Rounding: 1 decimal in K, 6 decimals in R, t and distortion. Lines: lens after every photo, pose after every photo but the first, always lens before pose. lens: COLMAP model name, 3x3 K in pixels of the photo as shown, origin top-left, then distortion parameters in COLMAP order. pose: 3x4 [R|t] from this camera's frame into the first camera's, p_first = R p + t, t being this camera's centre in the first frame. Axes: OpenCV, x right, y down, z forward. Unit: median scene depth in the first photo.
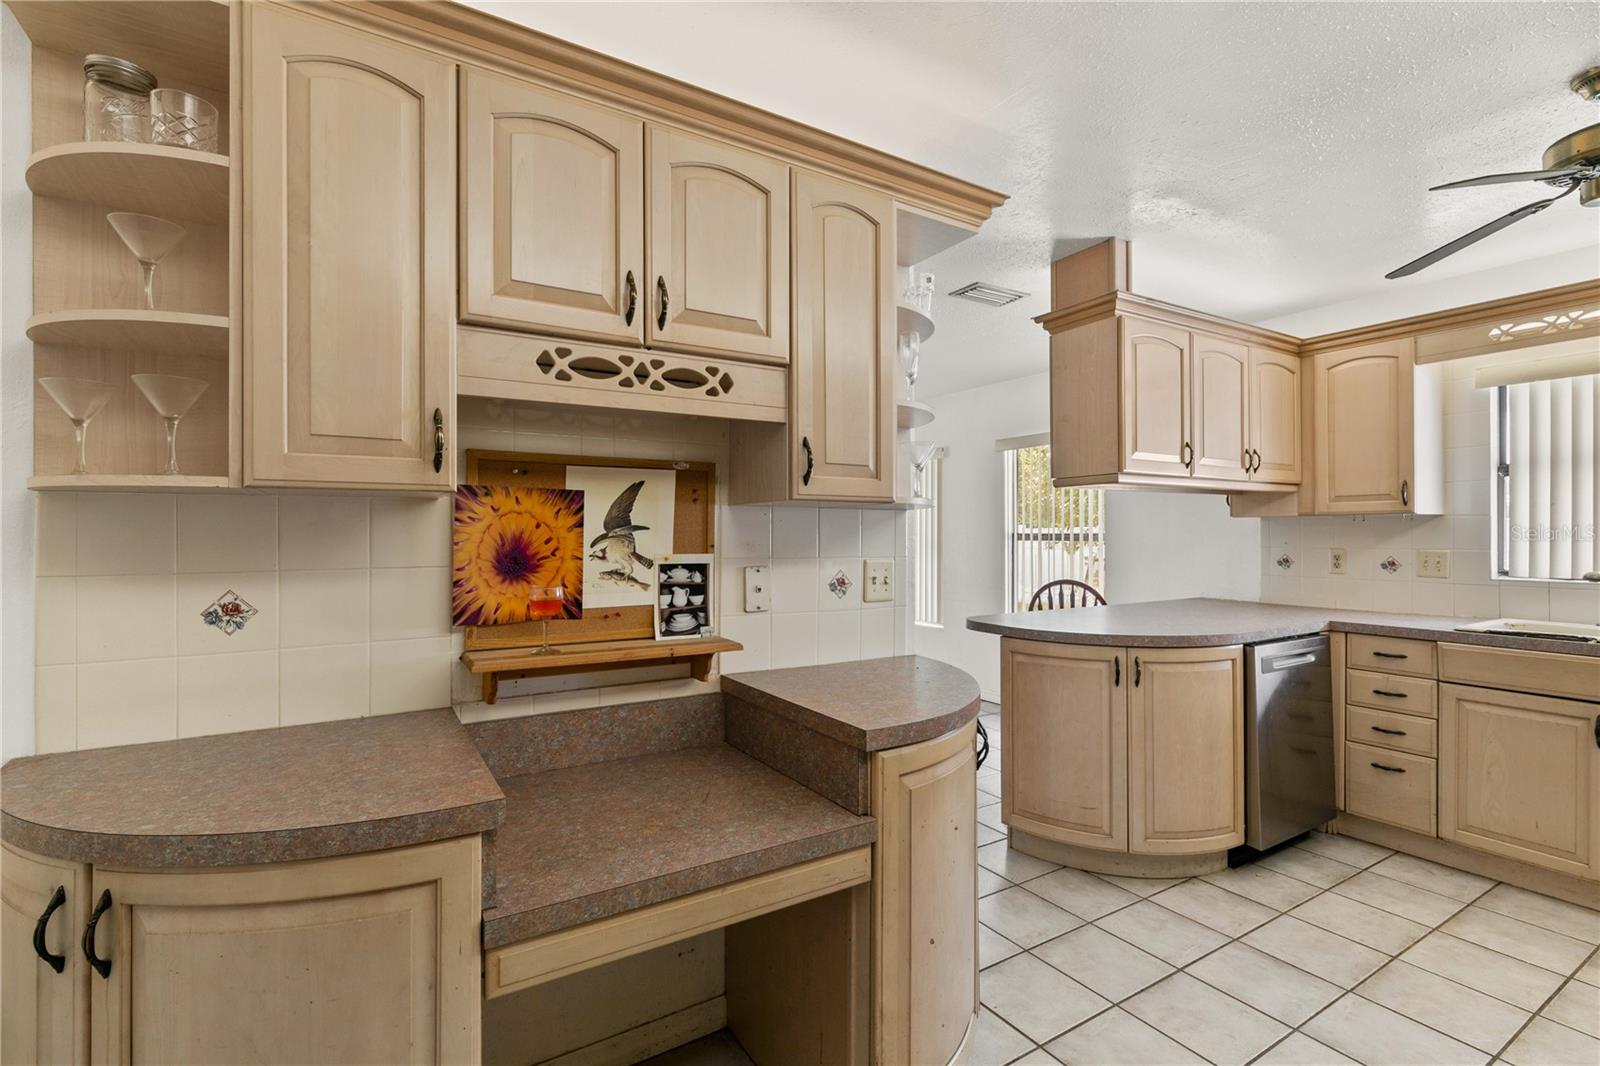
lens RADIAL K [[733.4, 0, 793.9], [0, 733.4, 524.8], [0, 0, 1]] dist [-0.022023, 0.001739]
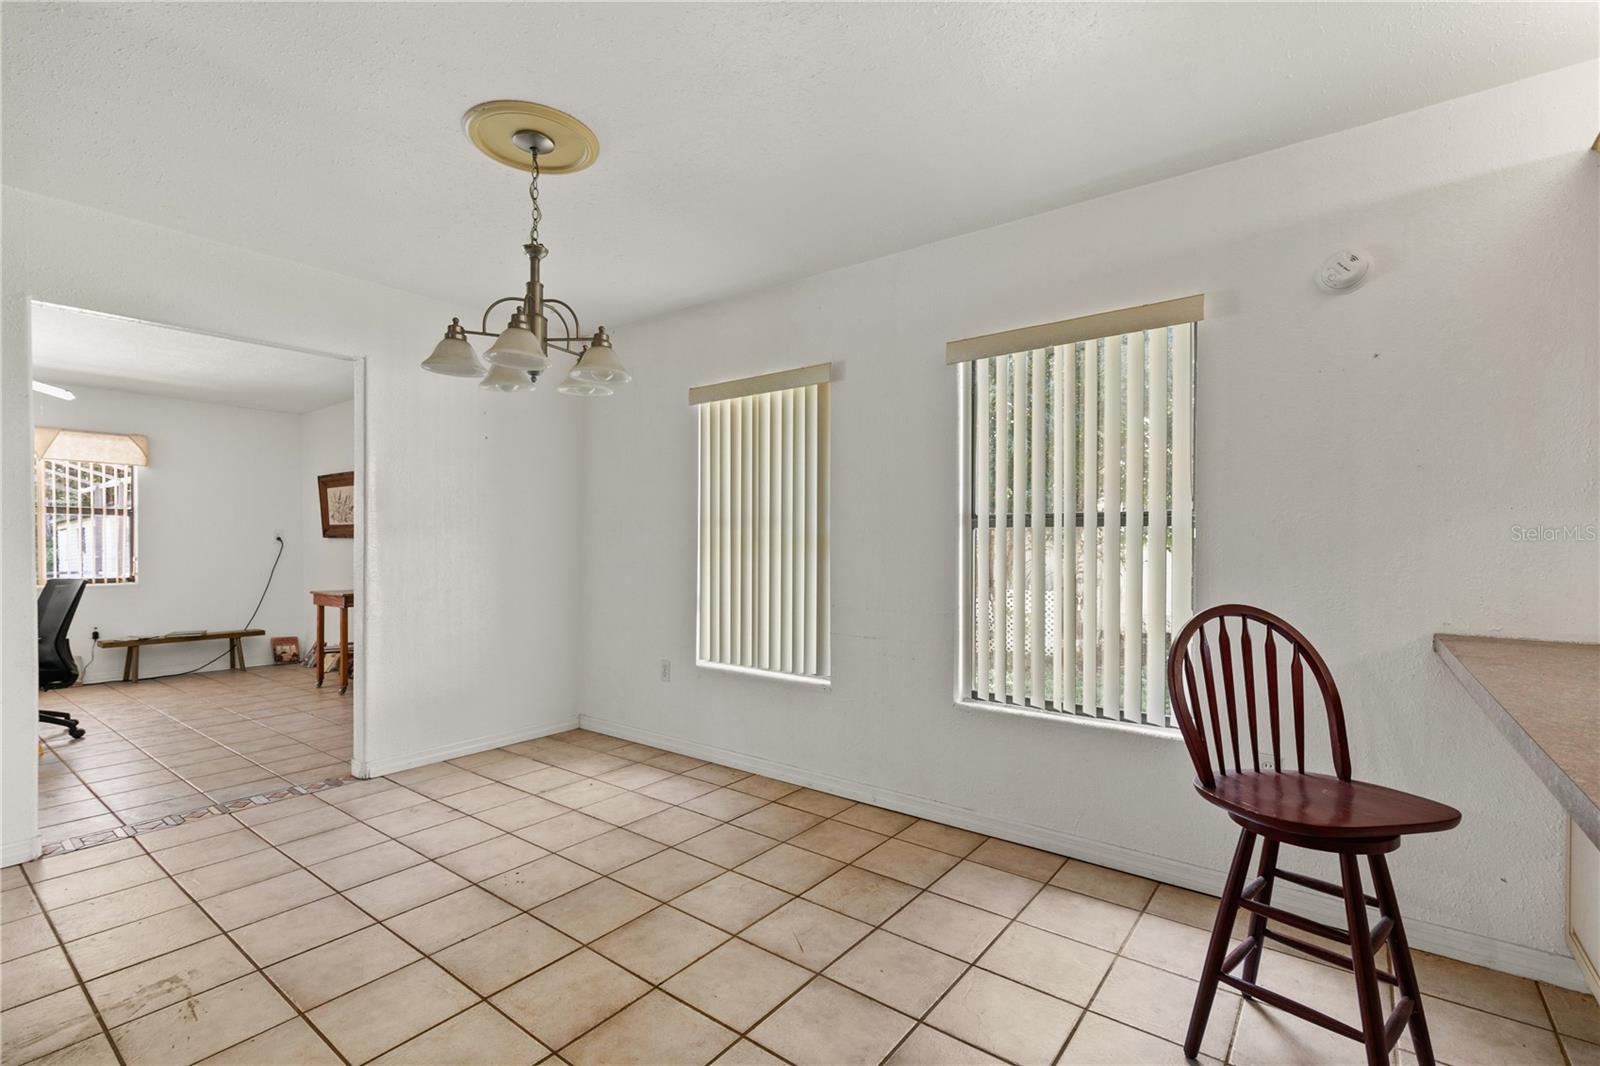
lens RADIAL K [[733.4, 0, 790.8], [0, 733.4, 527.2], [0, 0, 1]] dist [-0.022023, 0.001739]
pose [[0.930946, 0.008373, 0.365060, -0.039076], [-0.008992, 0.999960, -0.000005, 0.029847], [-0.365045, -0.003278, 0.930984, 0.686480]]
